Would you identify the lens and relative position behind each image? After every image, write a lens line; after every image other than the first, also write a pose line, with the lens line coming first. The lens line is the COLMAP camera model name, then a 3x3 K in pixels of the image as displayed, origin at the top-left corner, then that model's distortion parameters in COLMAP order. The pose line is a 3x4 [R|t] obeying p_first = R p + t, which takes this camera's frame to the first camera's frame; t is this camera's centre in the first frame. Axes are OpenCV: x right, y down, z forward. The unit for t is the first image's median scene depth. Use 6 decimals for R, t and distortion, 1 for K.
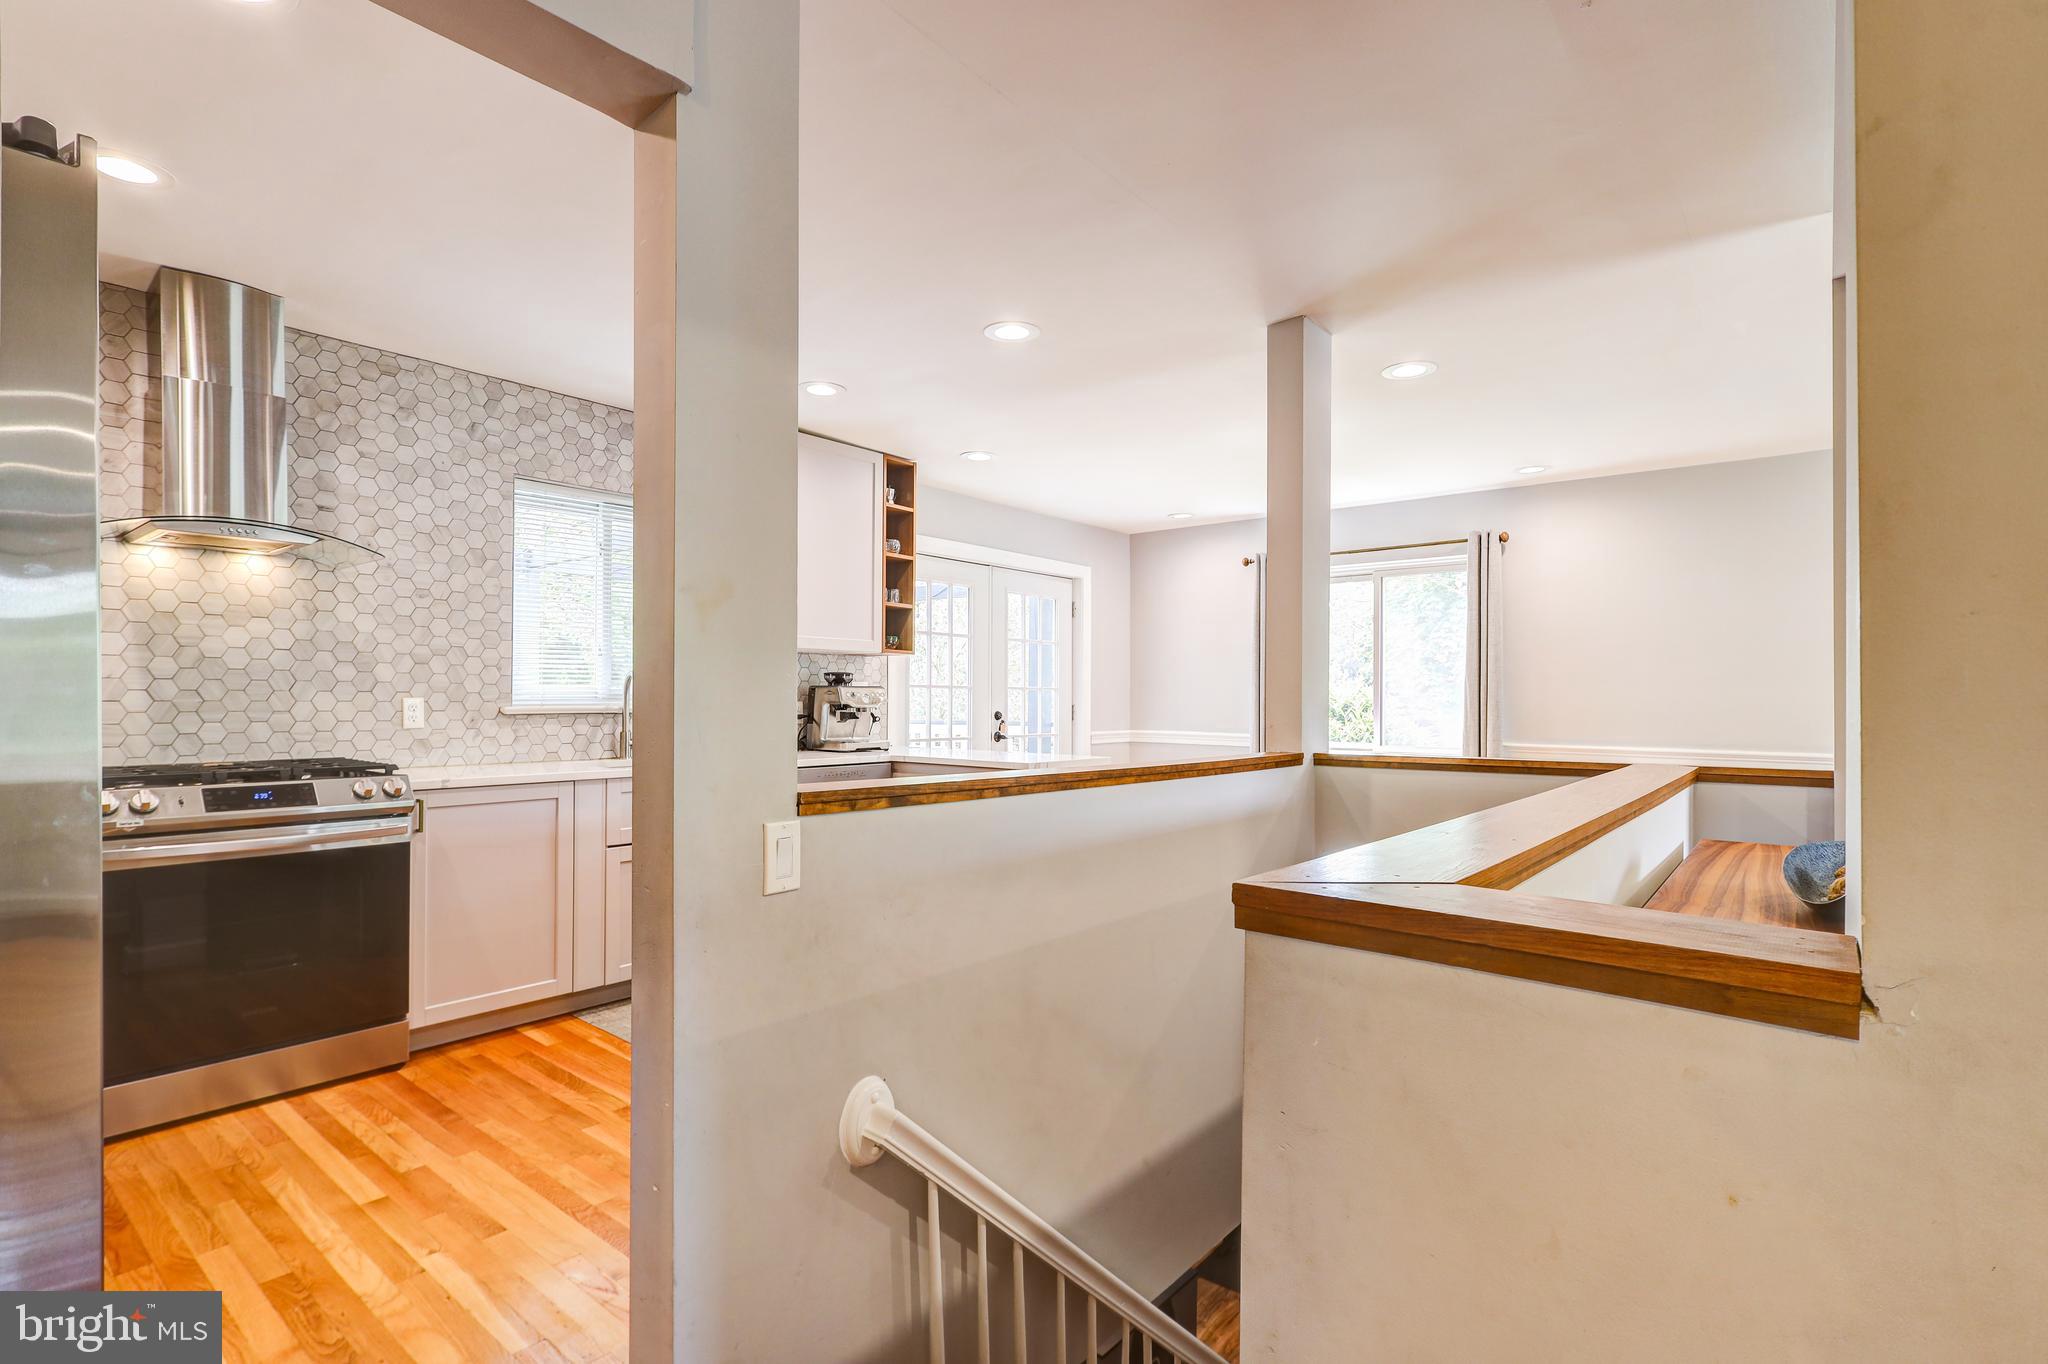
lens RADIAL K [[960.4, 0, 1025.2], [0, 960.4, 697.1], [0, 0, 1]] dist [0.002967, -0.000576]
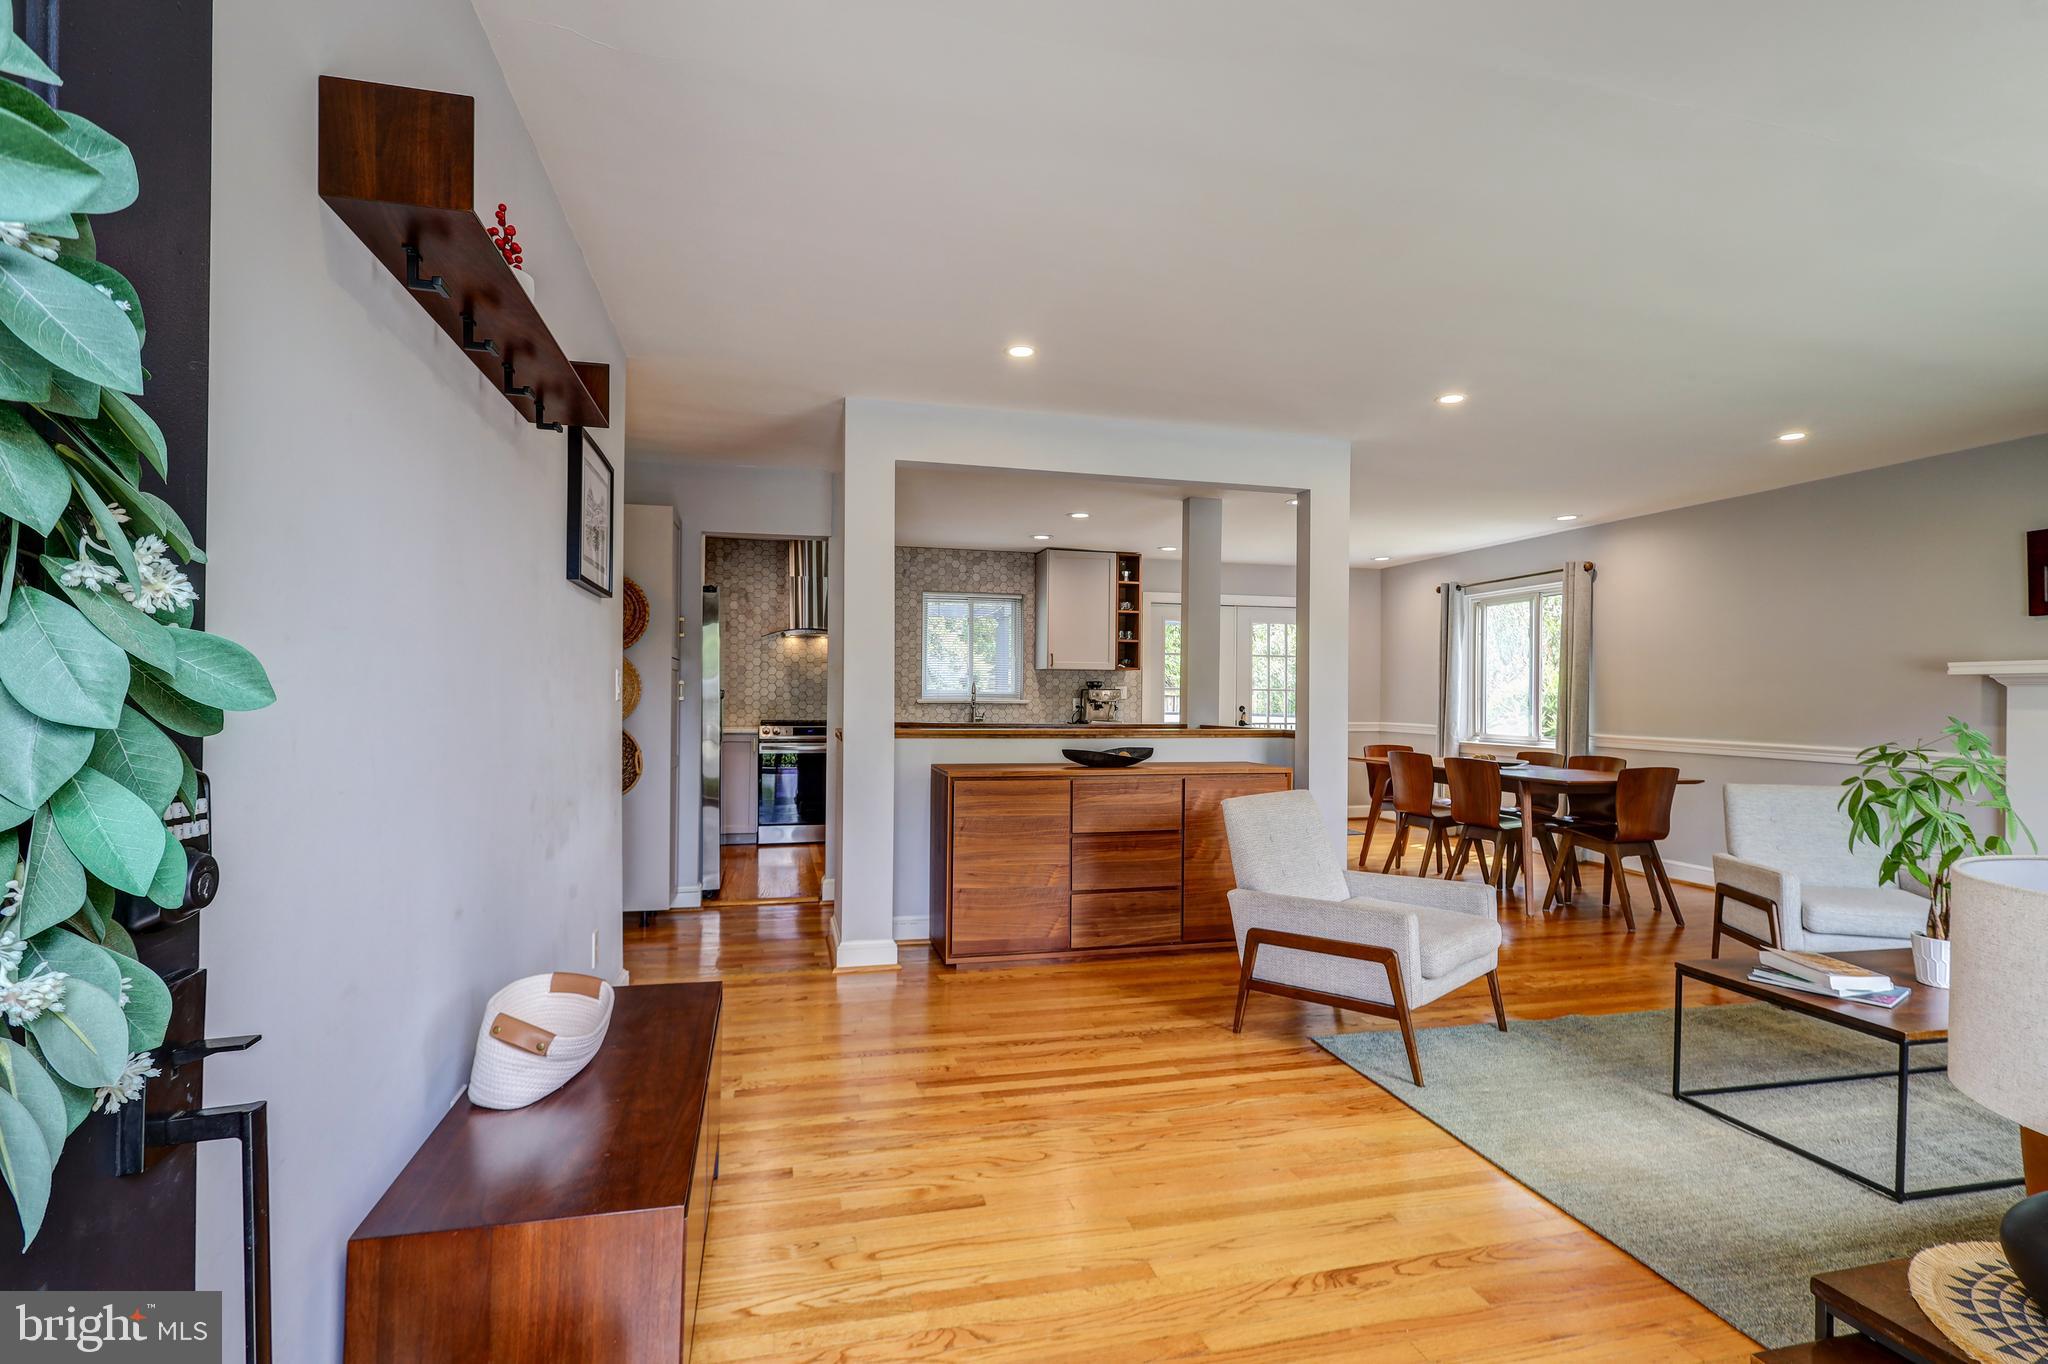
lens RADIAL K [[960.4, 0, 1025.5], [0, 960.4, 695.5], [0, 0, 1]] dist [0.002967, -0.000576]
pose [[0.809889, 0.000629, -0.586583, 0.916765], [-0.001849, 0.999997, -0.001482, 0.003654], [0.586581, 0.002285, 0.809888, -0.599527]]
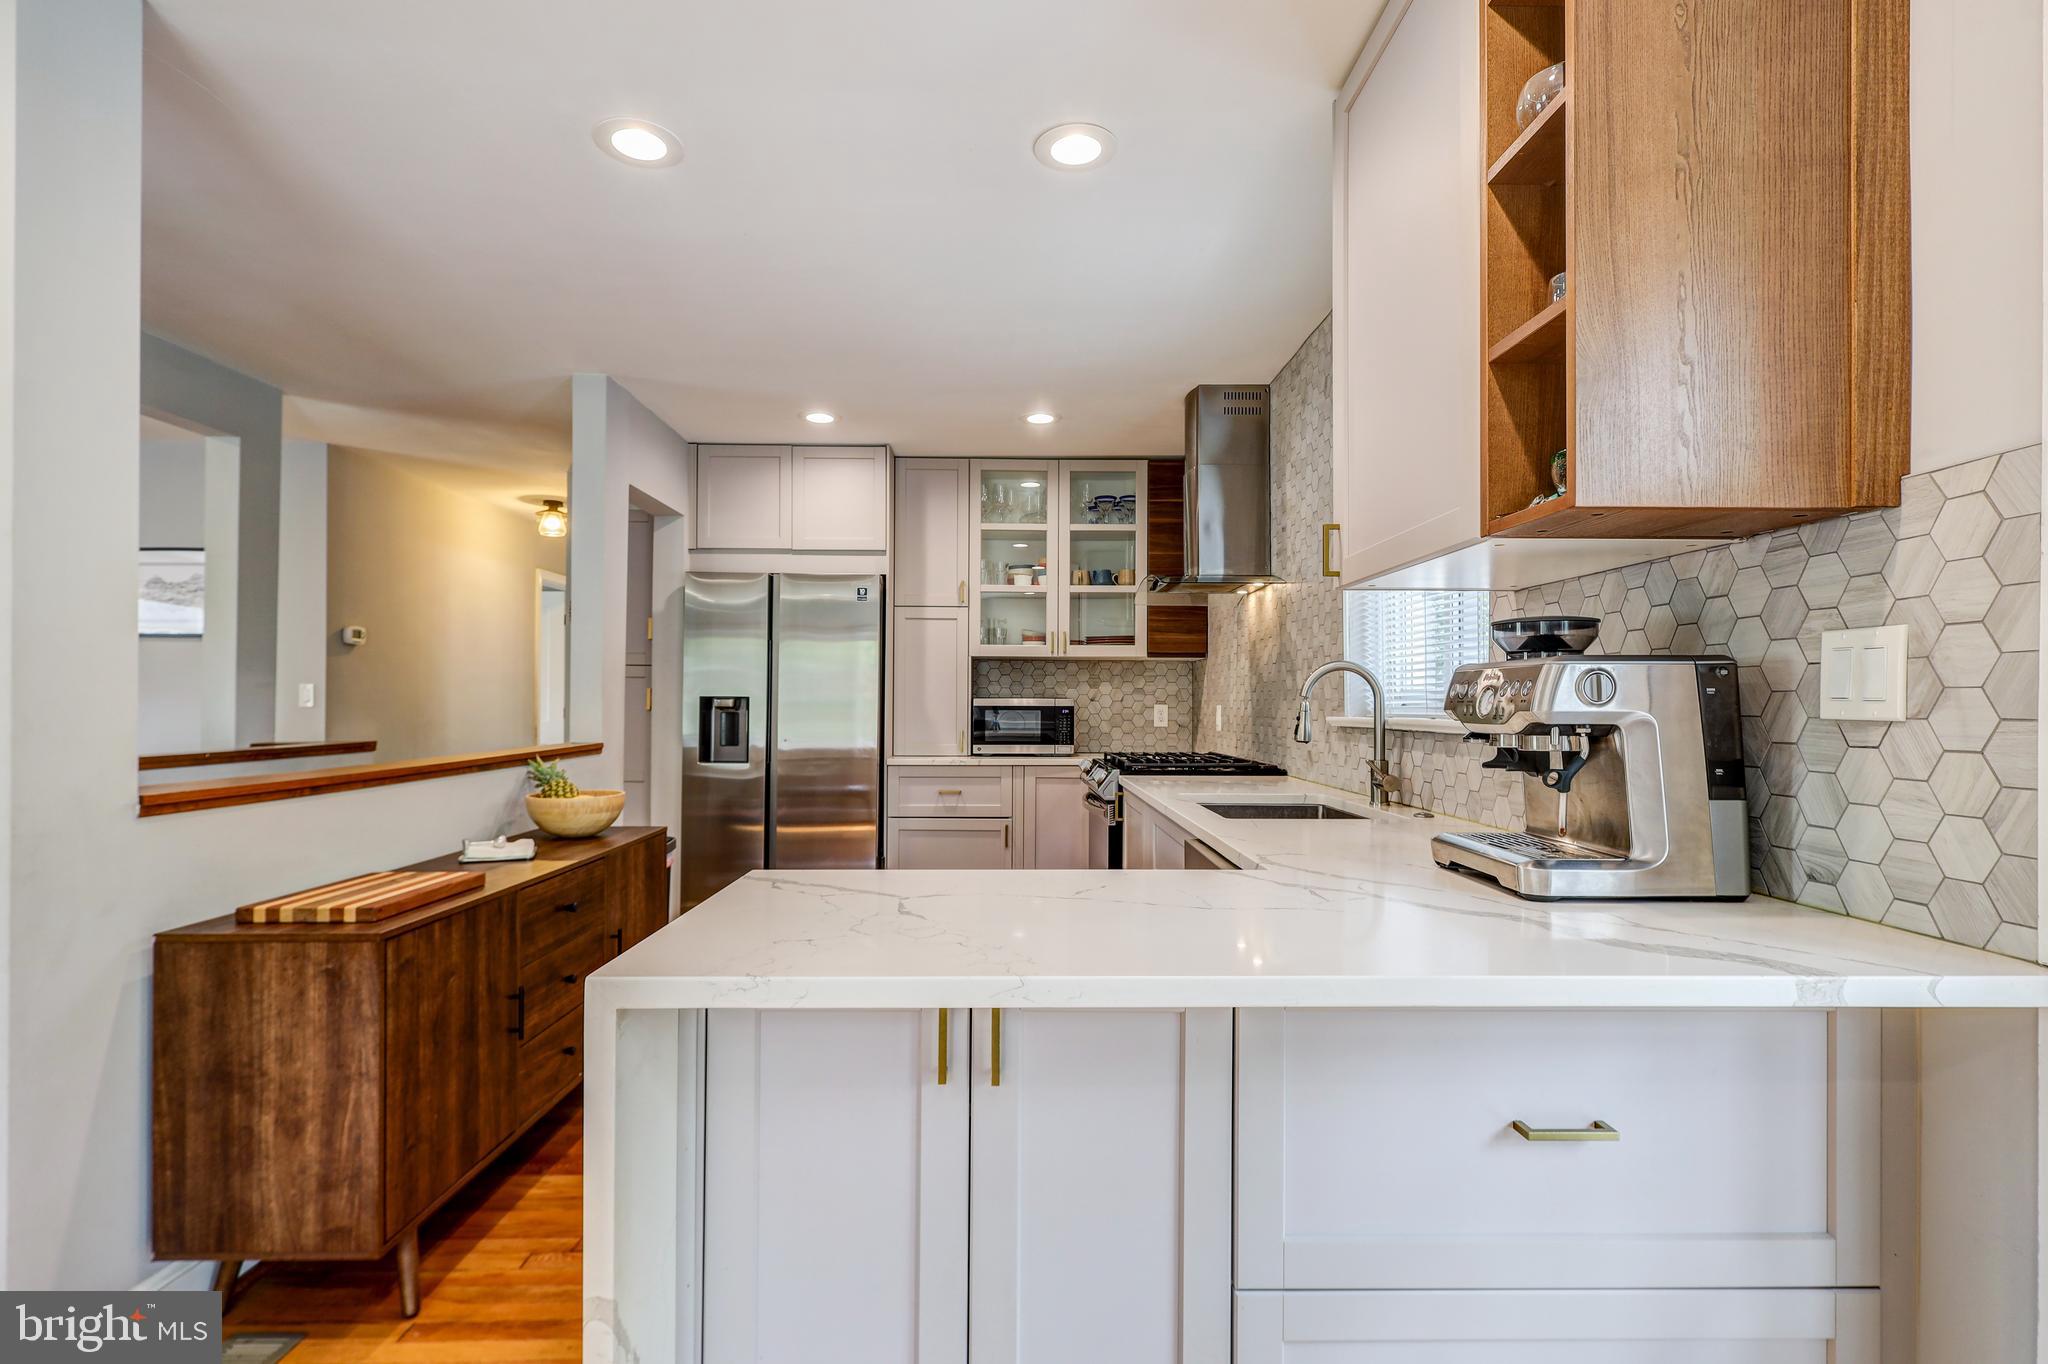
lens RADIAL K [[960.4, 0, 1026.1], [0, 960.4, 693.3], [0, 0, 1]] dist [0.002967, -0.000576]
pose [[-0.753575, -0.015286, -0.657184, 0.171357], [-0.006723, 0.999857, -0.015547, 0.005292], [0.657327, -0.007297, -0.753570, 1.435543]]
